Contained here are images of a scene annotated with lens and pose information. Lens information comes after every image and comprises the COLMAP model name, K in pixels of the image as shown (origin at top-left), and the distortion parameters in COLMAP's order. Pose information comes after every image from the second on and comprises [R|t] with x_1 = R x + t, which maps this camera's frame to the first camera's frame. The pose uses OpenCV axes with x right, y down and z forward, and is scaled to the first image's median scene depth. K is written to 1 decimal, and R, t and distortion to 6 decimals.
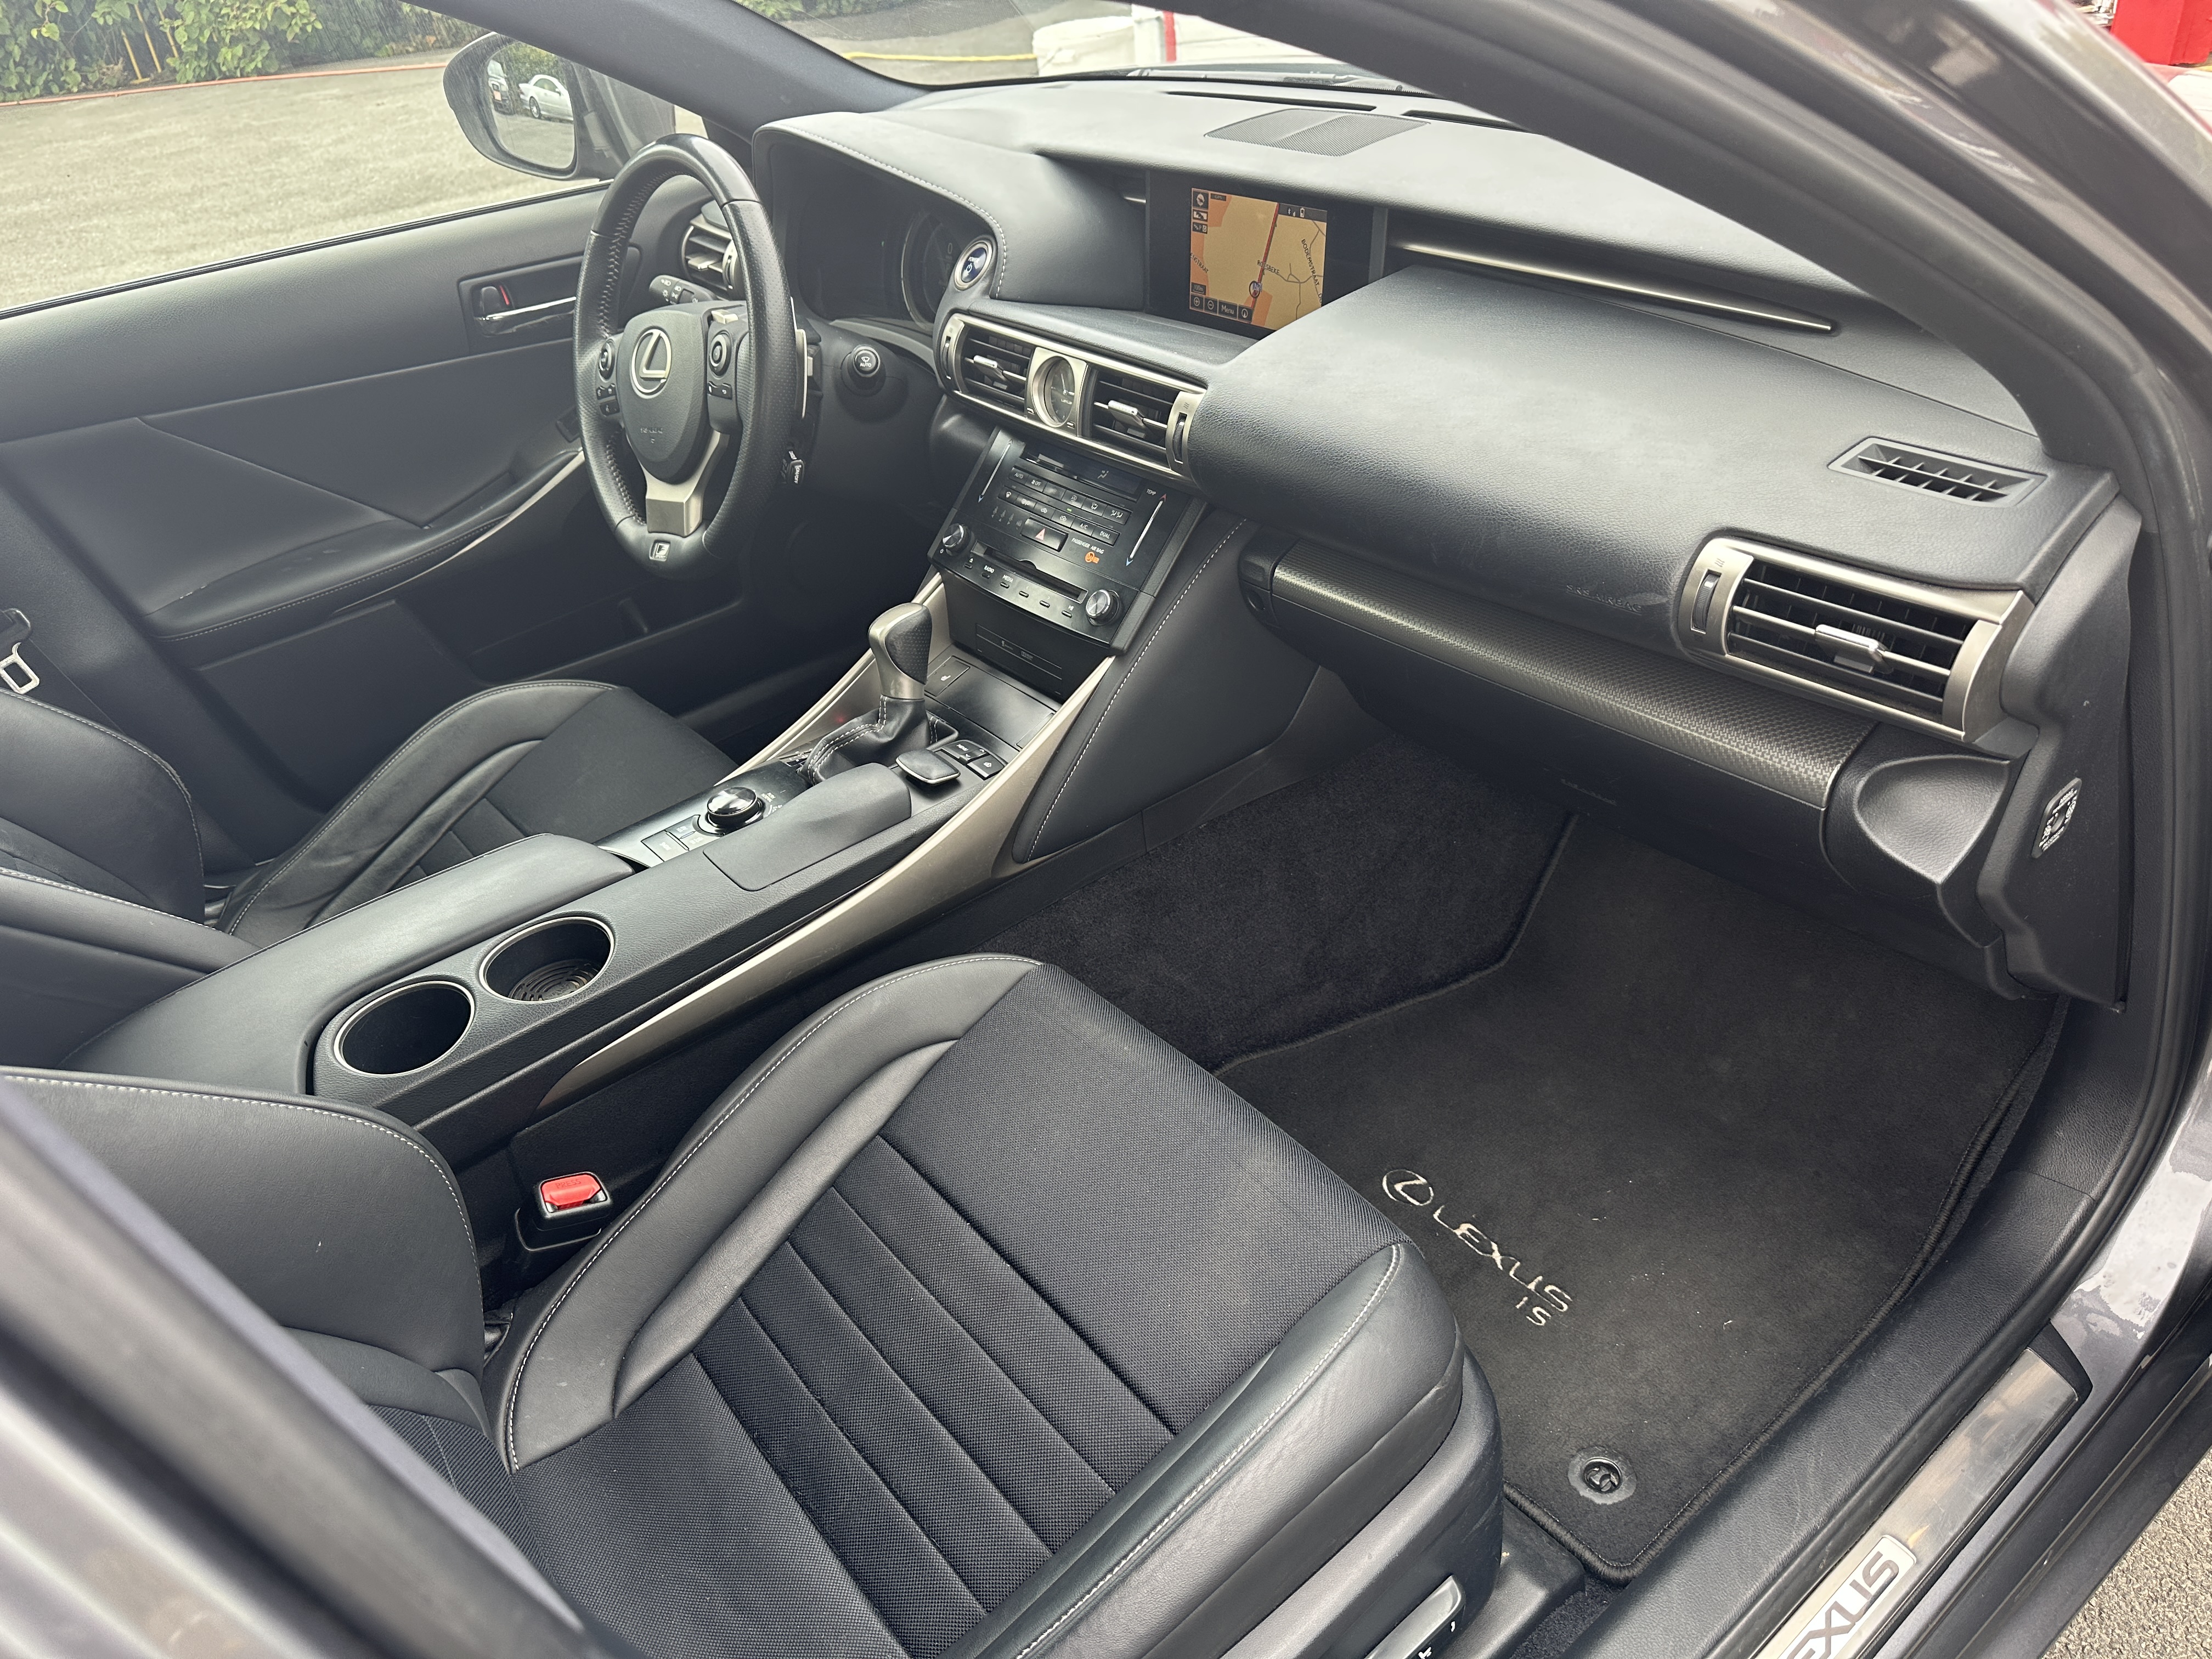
lens RADIAL K [[1557.6, 0, 1110.0], [0, 1557.6, 846.2], [0, 0, 1]] dist [0.015350, -0.016227]
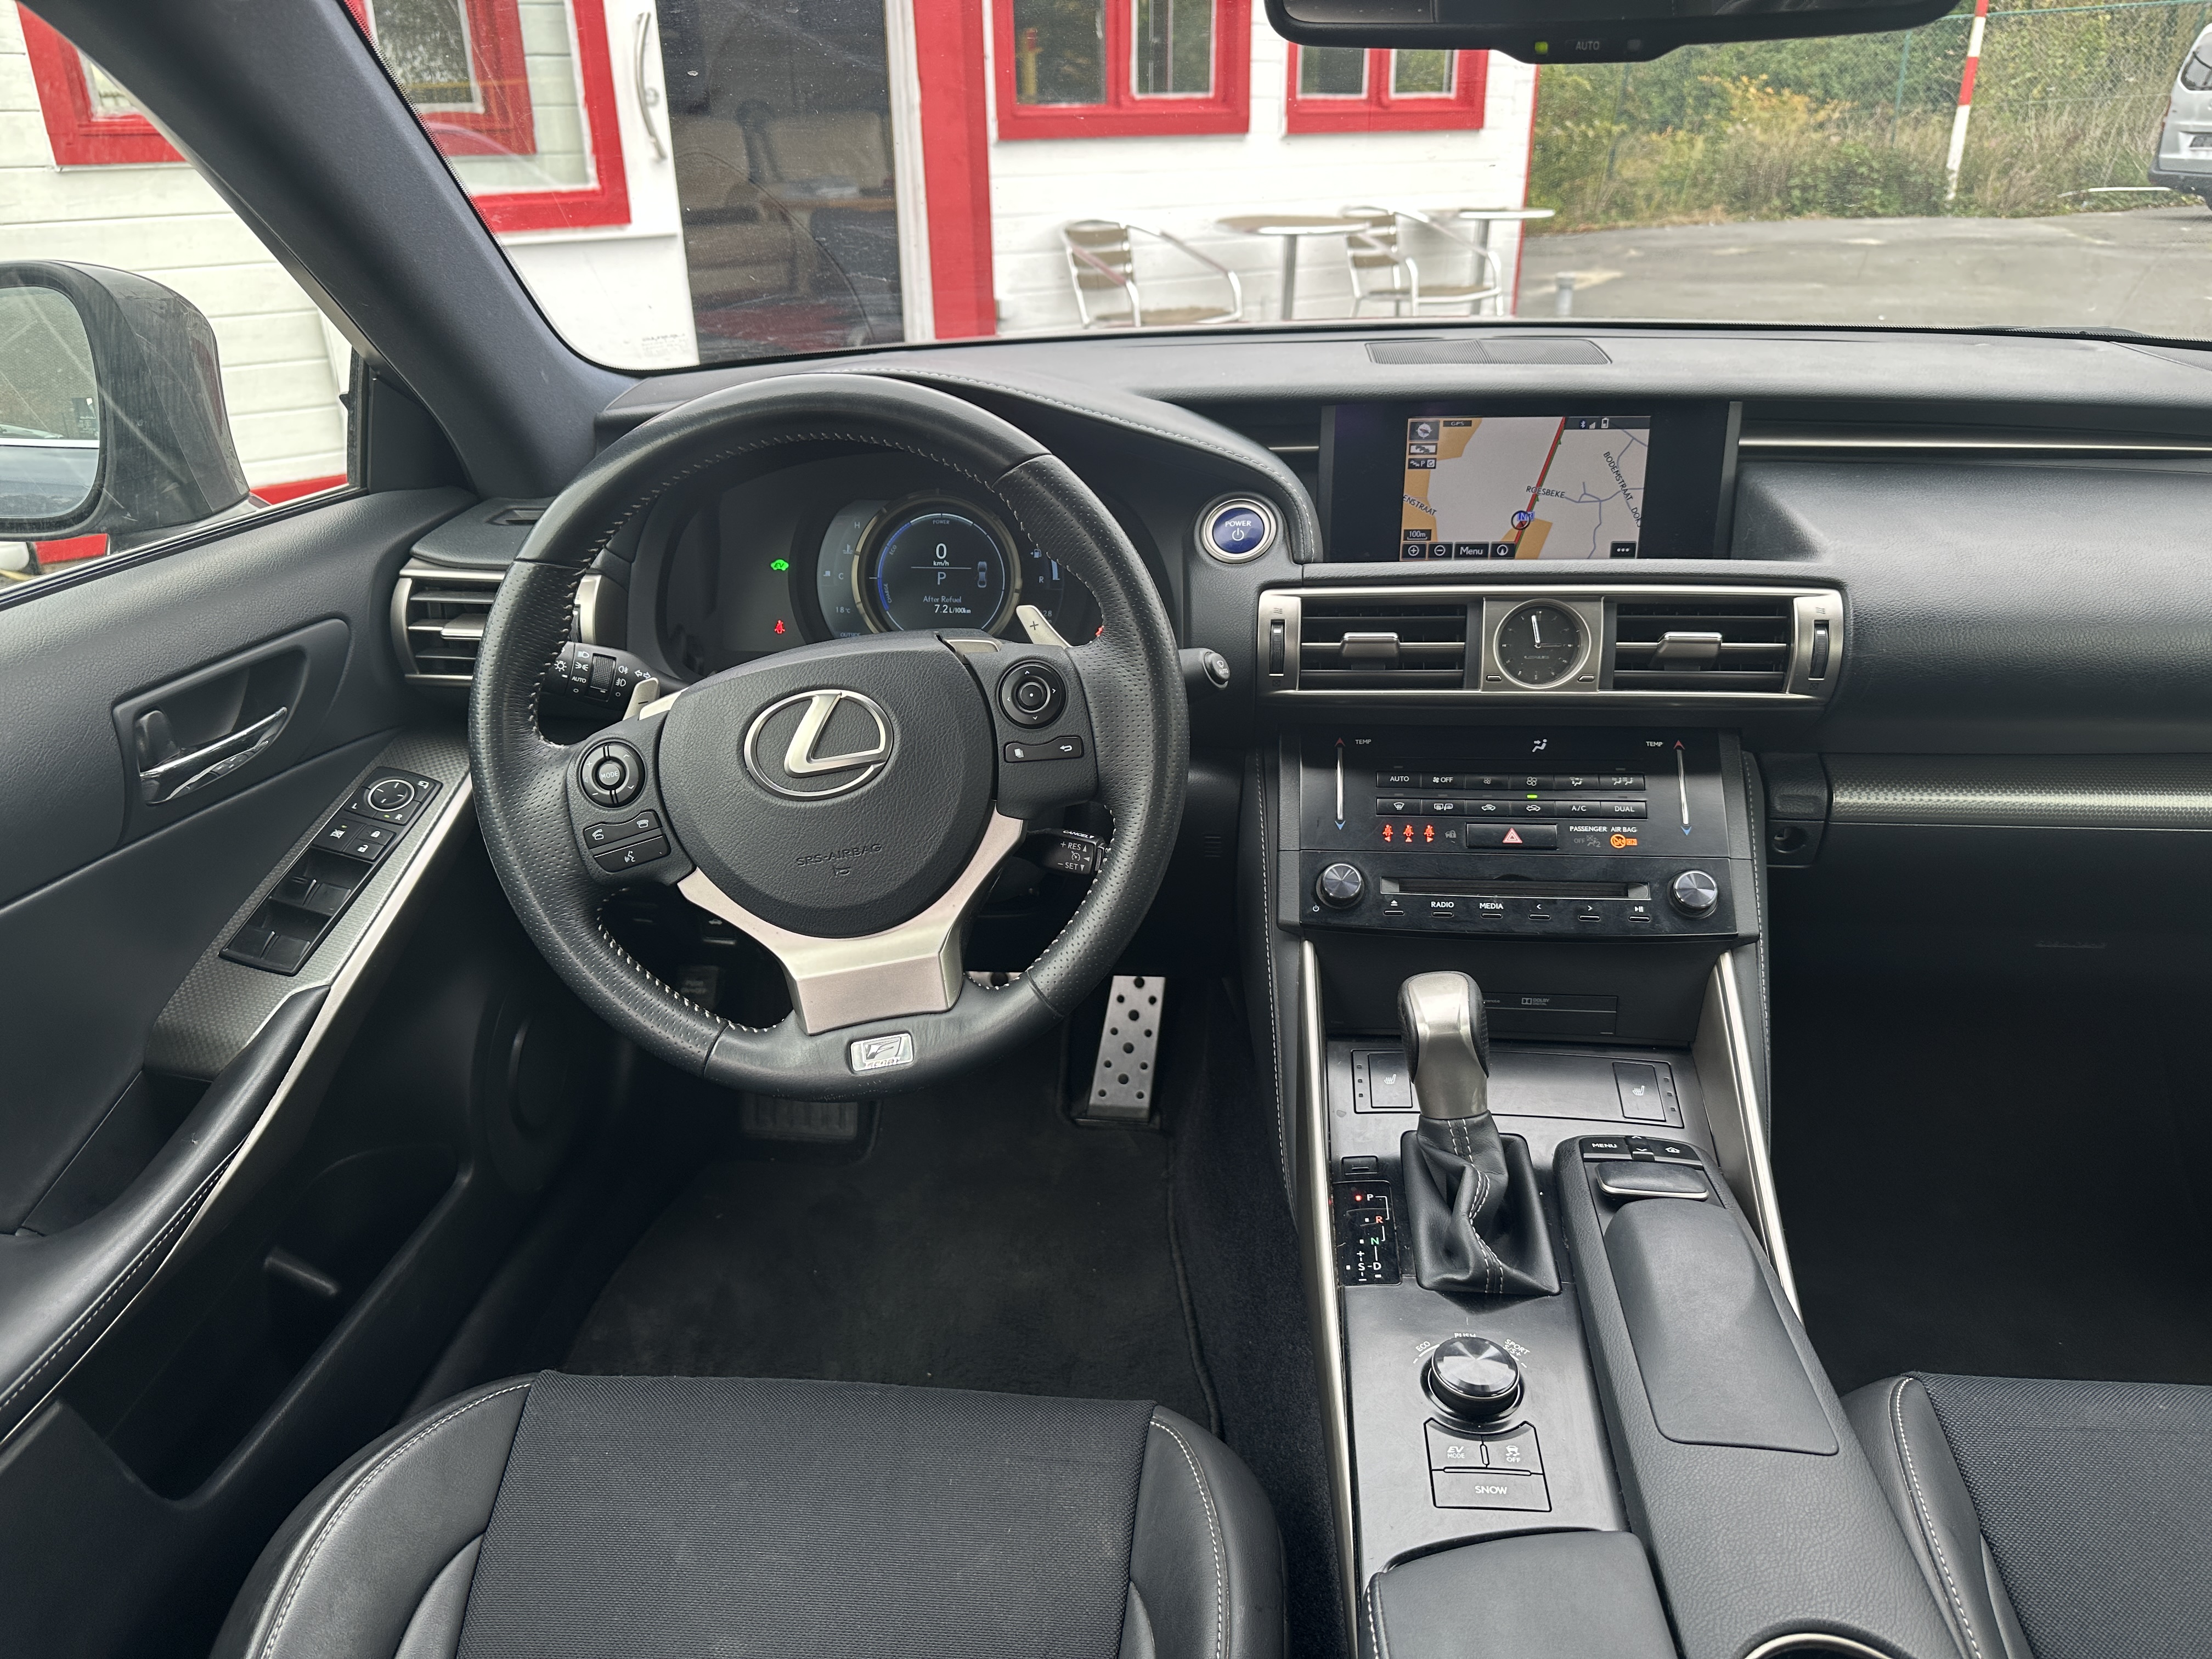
lens RADIAL K [[1557.6, 0, 1110.0], [0, 1557.6, 846.2], [0, 0, 1]] dist [0.015350, -0.016227]
pose [[0.684437, -0.217135, 0.695987, -0.779681], [0.373023, 0.924503, -0.078405, -0.234716], [-0.626418, 0.313282, 0.713761, 0.659890]]
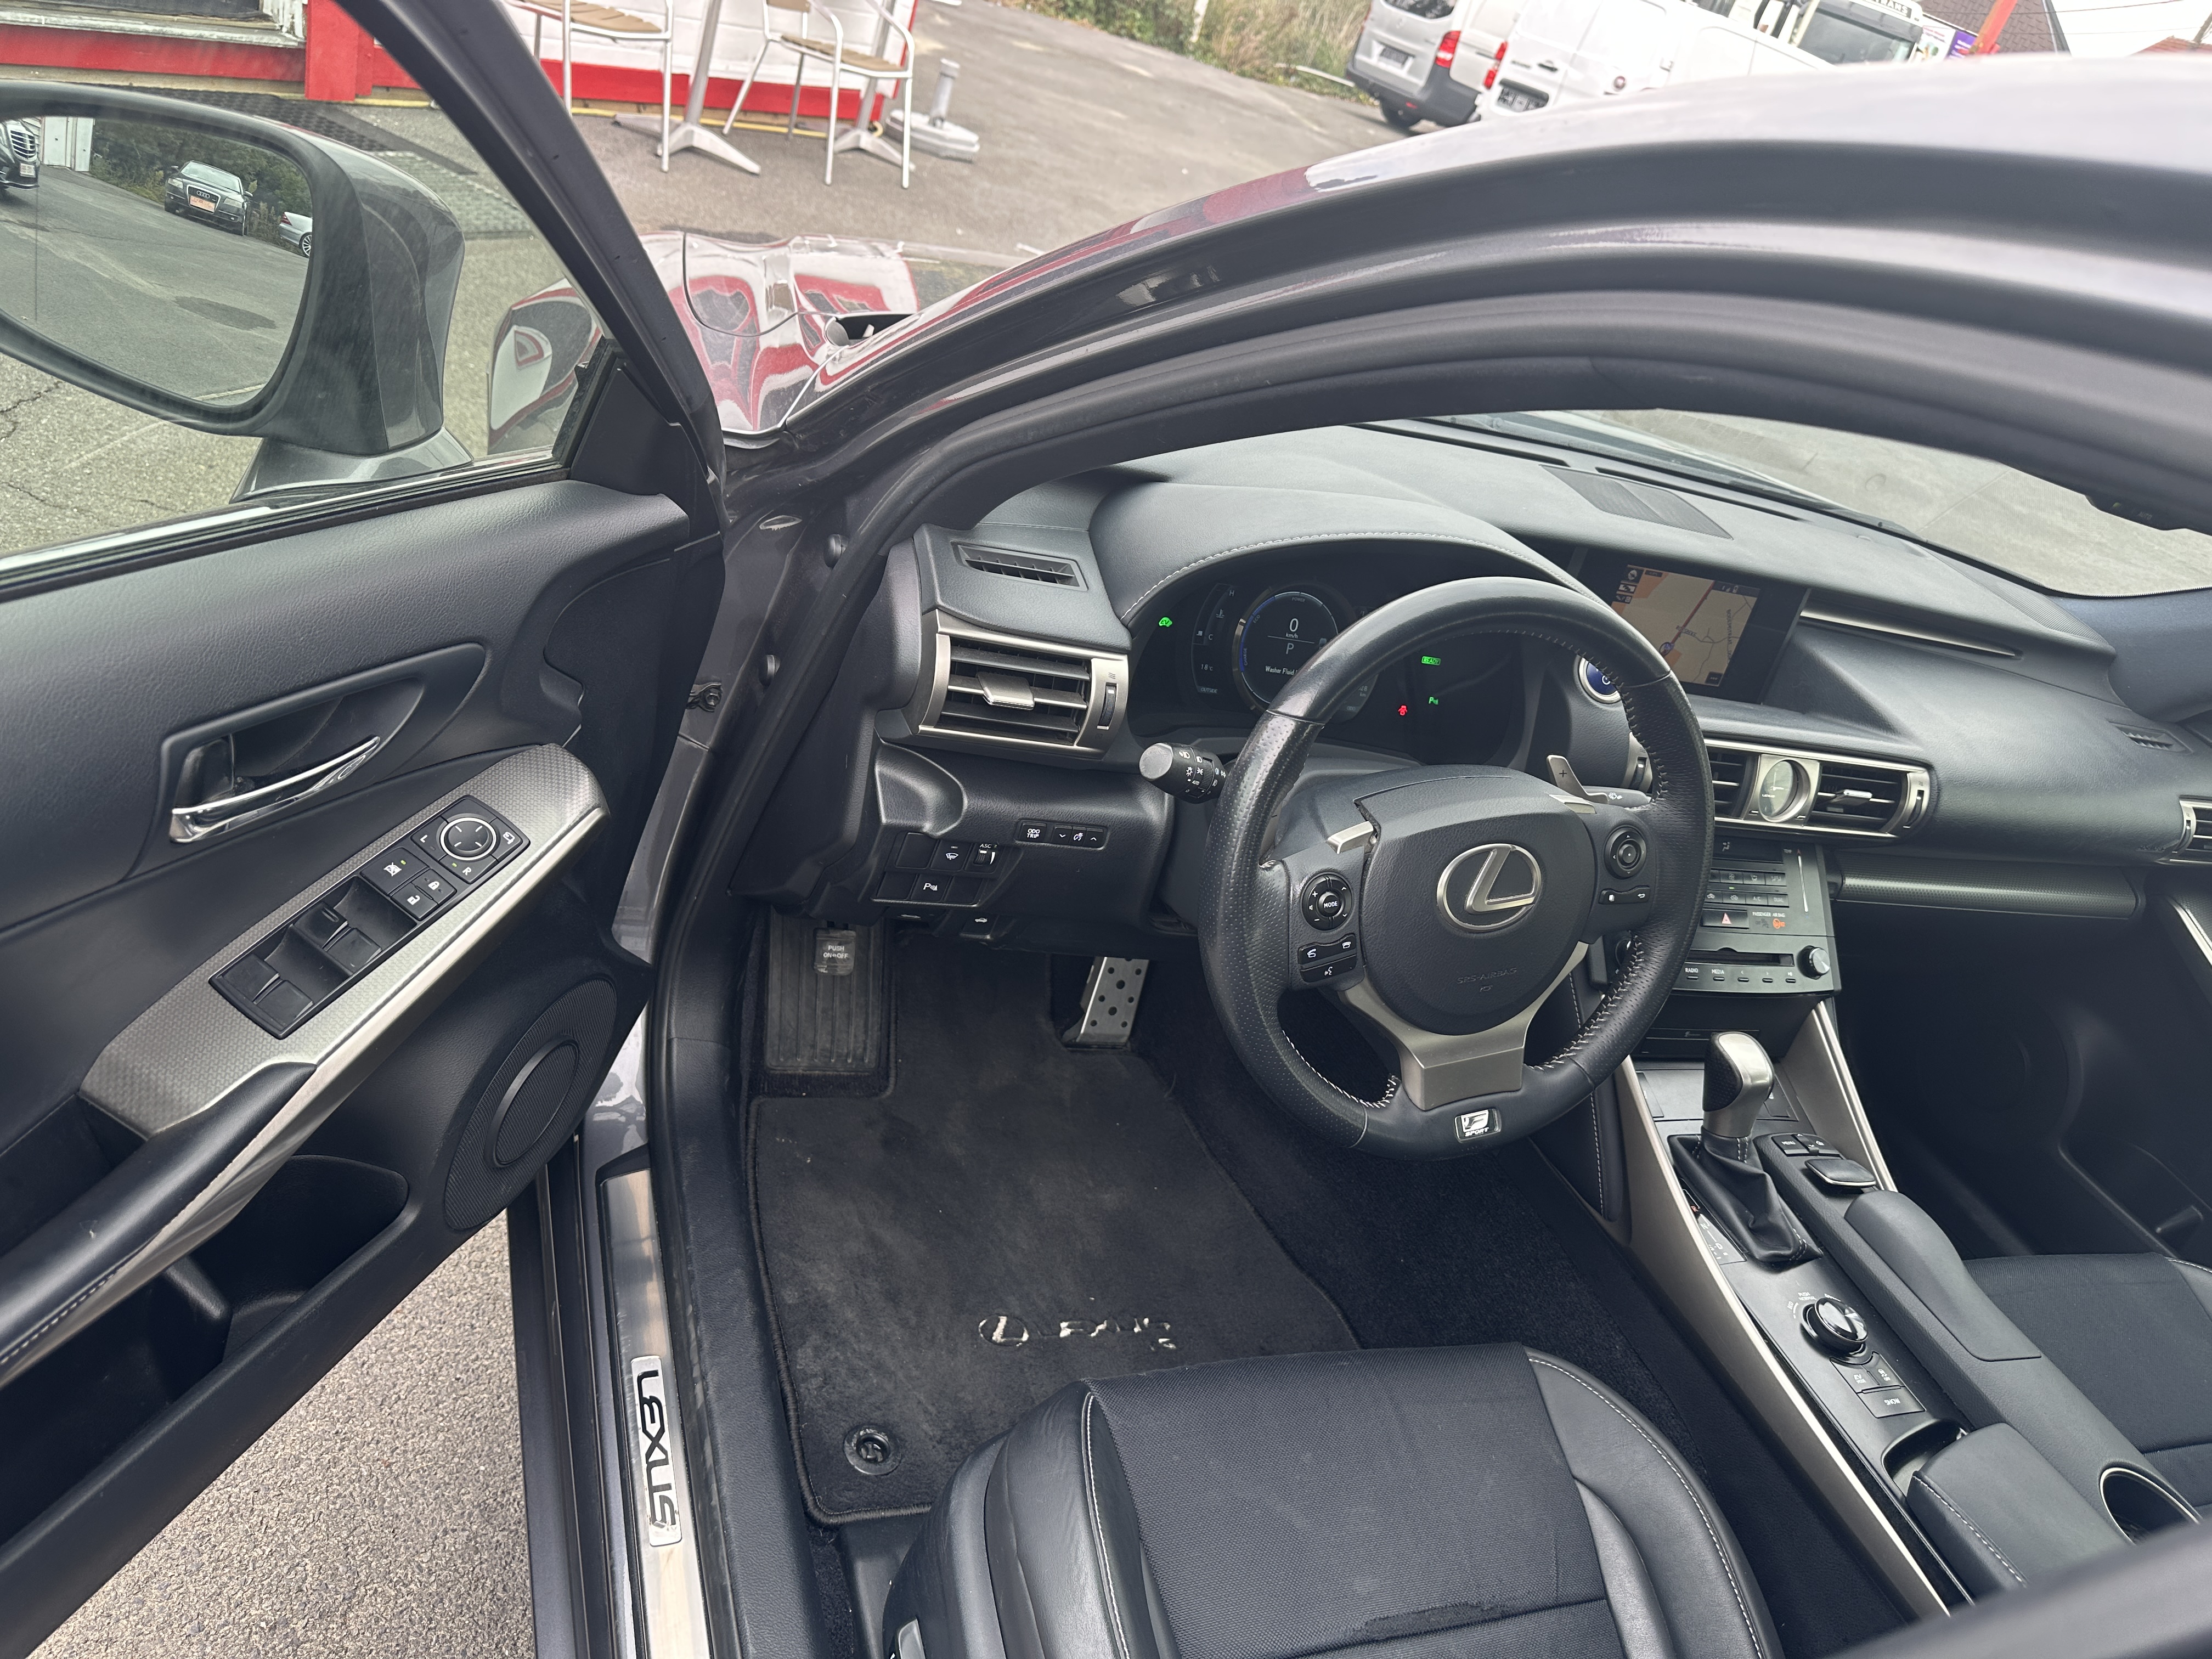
lens RADIAL K [[1557.6, 0, 1110.0], [0, 1557.6, 846.2], [0, 0, 1]] dist [0.015350, -0.016227]
pose [[0.281309, -0.315220, 0.906367, -1.210809], [0.259269, 0.934349, 0.244482, -0.675481], [-0.923929, 0.166218, 0.344568, 1.130510]]
